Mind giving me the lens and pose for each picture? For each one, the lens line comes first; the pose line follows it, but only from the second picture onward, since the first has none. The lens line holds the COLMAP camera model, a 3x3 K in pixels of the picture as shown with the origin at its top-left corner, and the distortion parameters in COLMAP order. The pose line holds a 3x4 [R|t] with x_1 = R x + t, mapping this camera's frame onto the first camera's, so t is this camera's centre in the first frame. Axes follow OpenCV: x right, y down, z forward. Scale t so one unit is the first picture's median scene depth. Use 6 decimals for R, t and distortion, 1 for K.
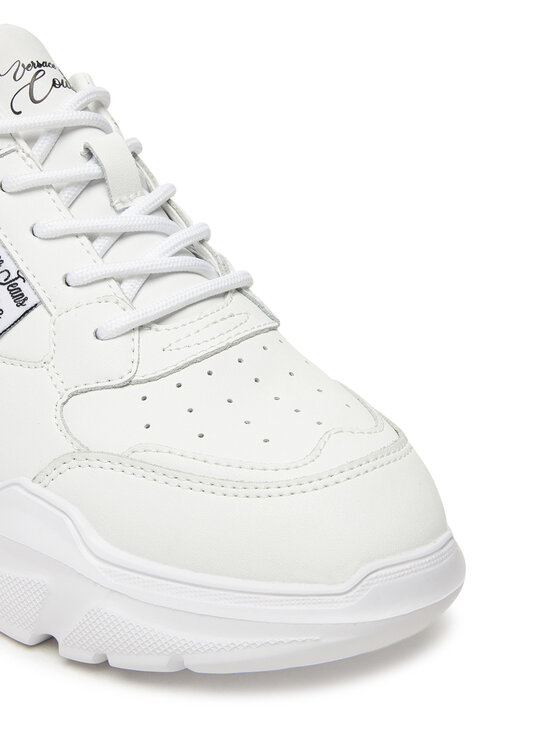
lens RADIAL K [[972.9, 0, 275.7], [0, 972.9, 372.6], [0, 0, 1]] dist [0.018957, 0.000000]
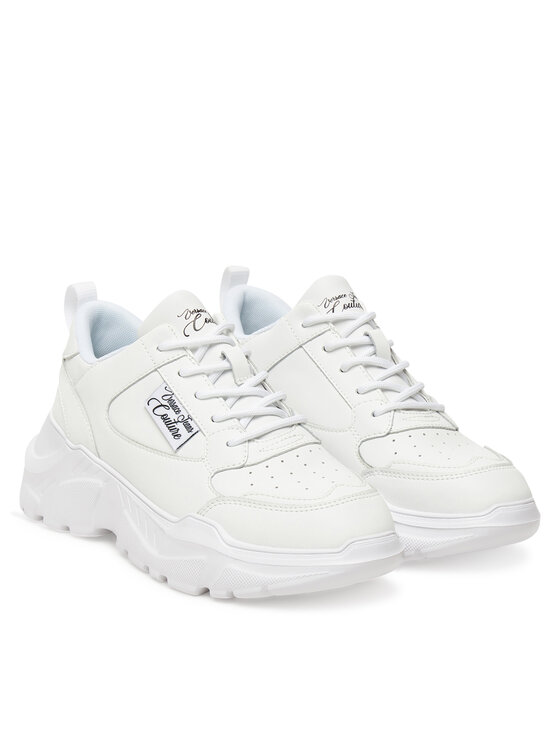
lens RADIAL K [[1654.6, 0, 280.2], [0, 1654.6, 373.1], [0, 0, 1]] dist [-0.060073, 0.000000]
pose [[0.992949, -0.015506, -0.117523, 0.323322], [-0.006400, 0.982949, -0.183766, 0.434807], [0.118368, 0.183222, 0.975919, -2.313872]]
